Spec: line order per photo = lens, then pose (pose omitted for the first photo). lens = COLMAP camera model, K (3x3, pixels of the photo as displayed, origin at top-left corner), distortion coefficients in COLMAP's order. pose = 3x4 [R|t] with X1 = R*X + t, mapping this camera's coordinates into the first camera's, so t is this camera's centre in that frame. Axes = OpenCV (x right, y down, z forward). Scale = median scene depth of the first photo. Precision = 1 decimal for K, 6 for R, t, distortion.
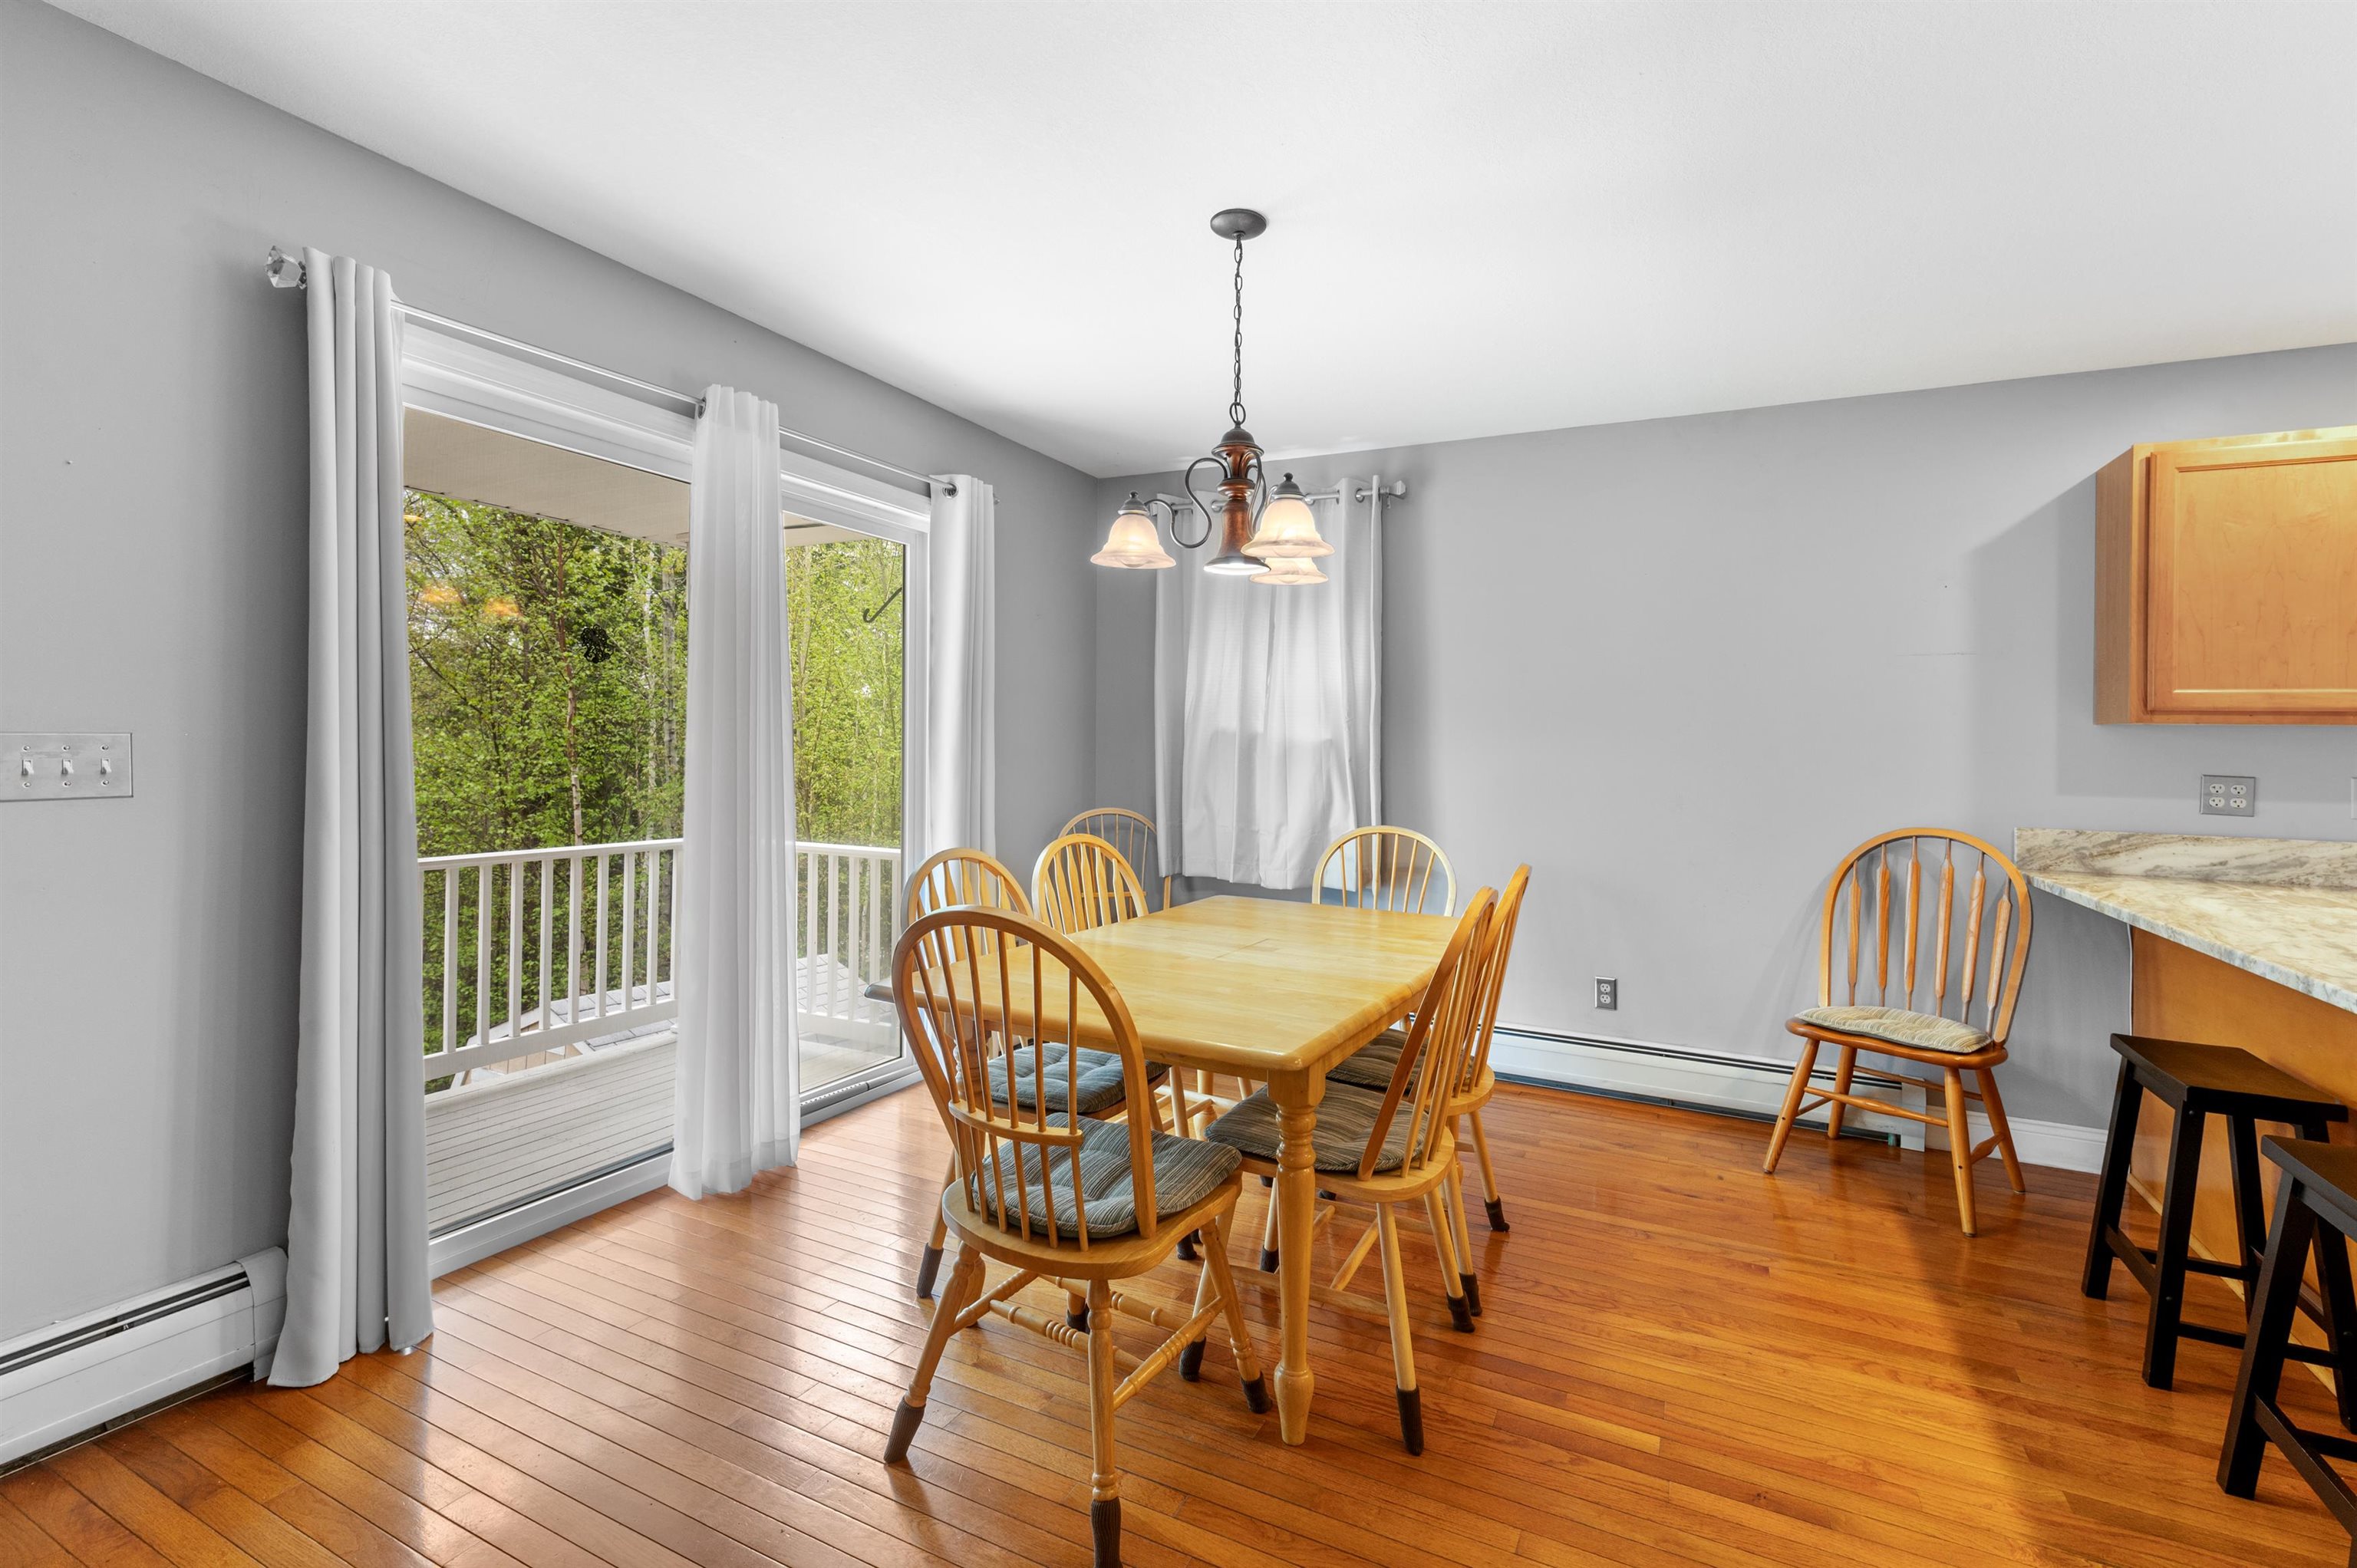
lens RADIAL K [[1022.8, 0, 1188.7], [0, 1022.8, 765.9], [0, 0, 1]] dist [0.000627, -0.000161]
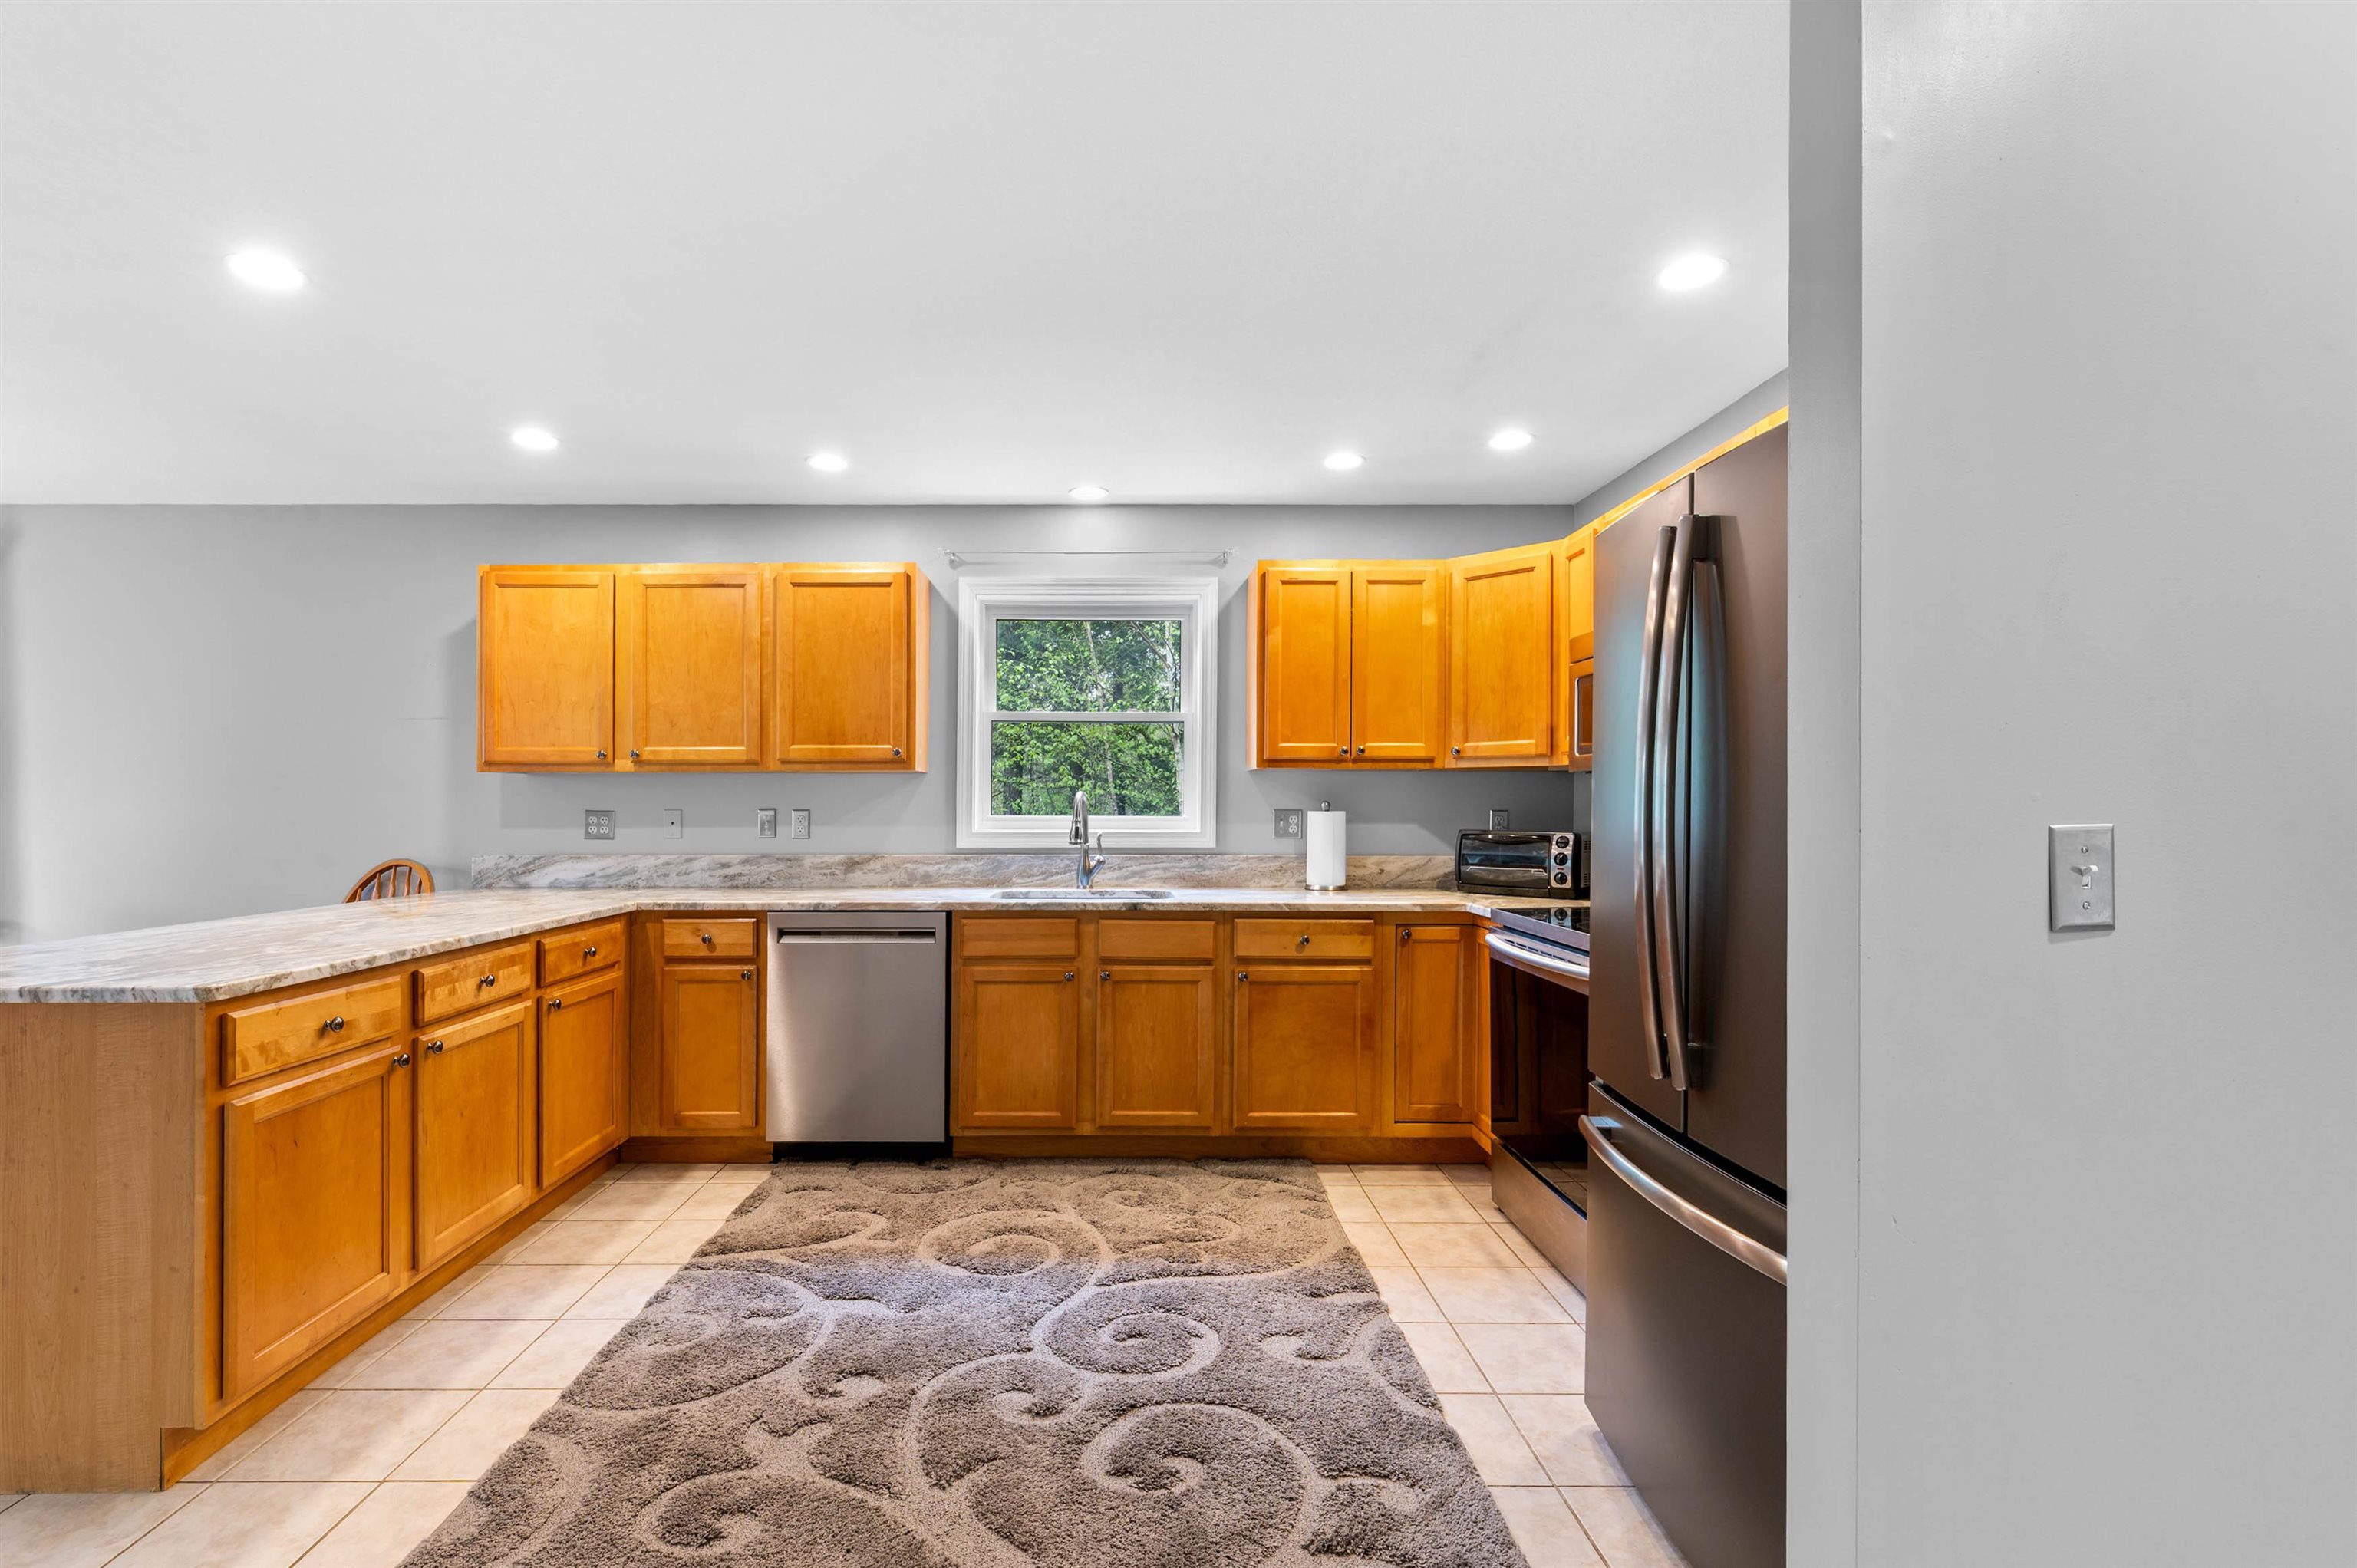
lens RADIAL K [[1068.3, 0, 1131.4], [0, 1068.3, 789.5], [0, 0, 1]] dist [0.000802, -0.000270]
pose [[0.896897, -0.014714, 0.441995, 1.077727], [0.028163, 0.999318, -0.023880, 0.037511], [-0.441342, 0.033866, 0.896700, -0.624771]]
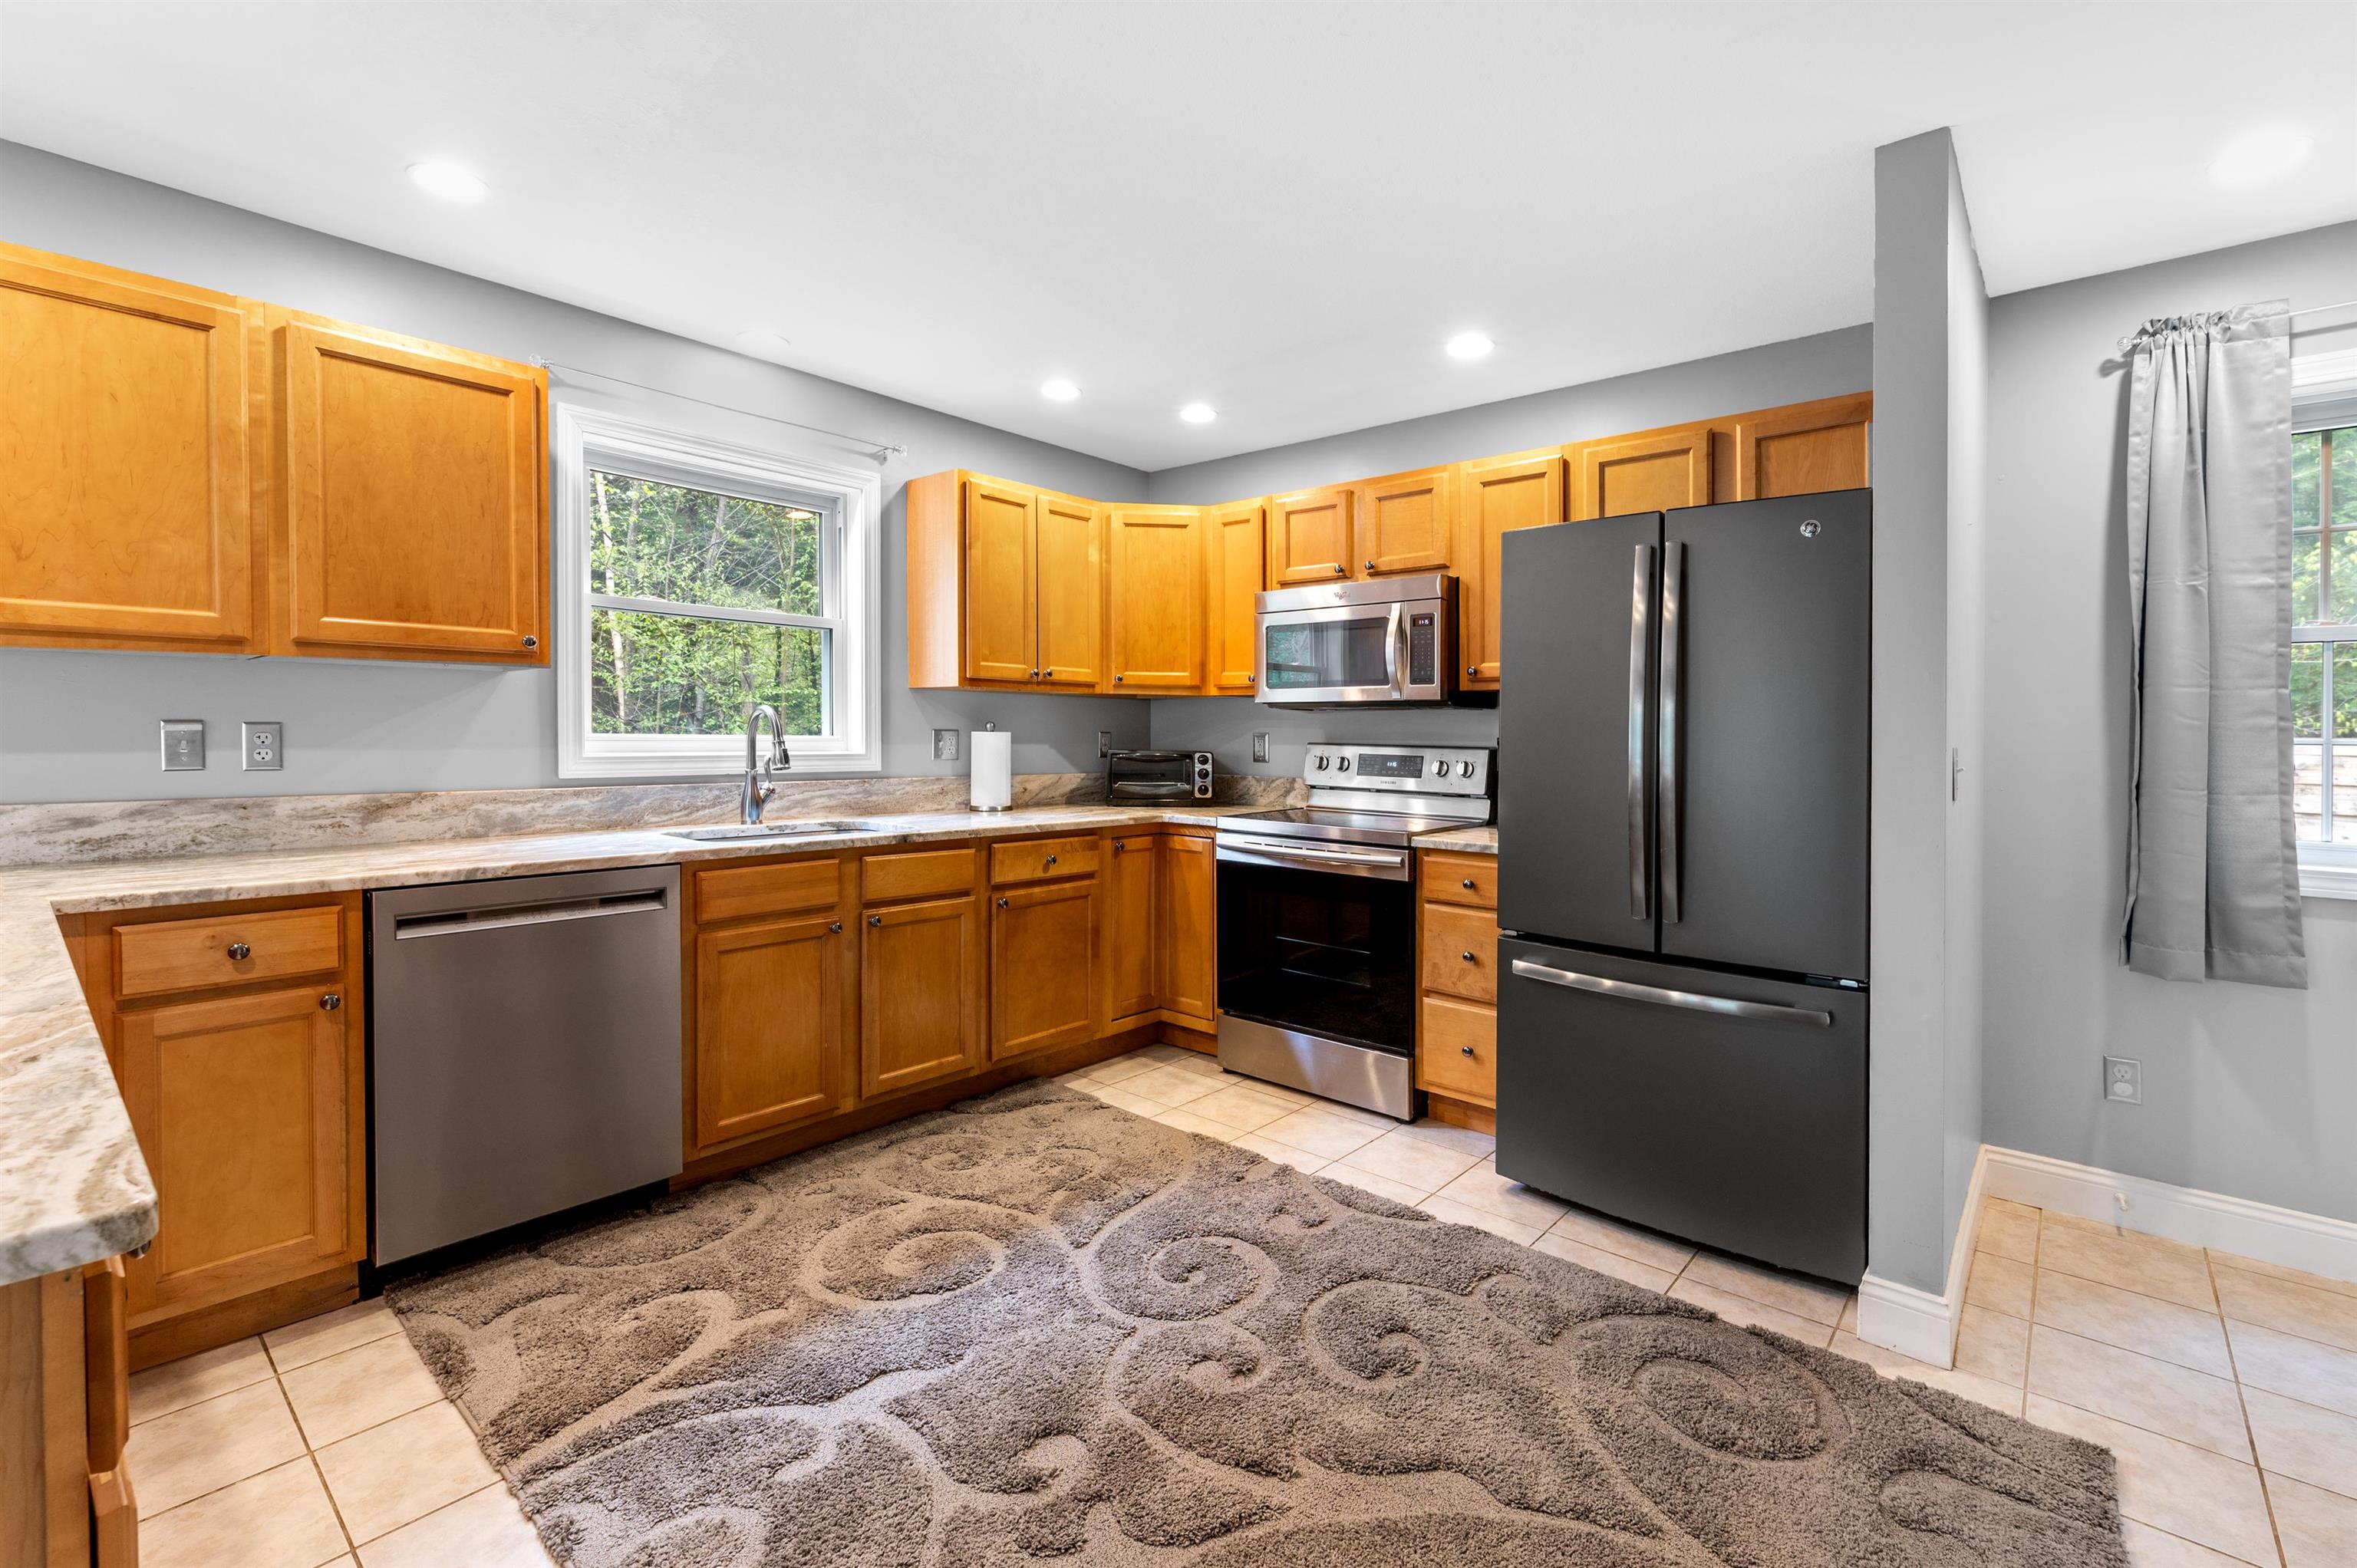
lens RADIAL K [[1015.3, 0, 1198.3], [0, 1015.3, 733.2], [0, 0, 1]] dist [0.000478, -0.000175]
pose [[0.253879, -0.020634, 0.967016, 0.691565], [0.012045, 0.999762, 0.018170, 0.019937], [-0.967161, 0.007035, 0.254067, -0.049346]]
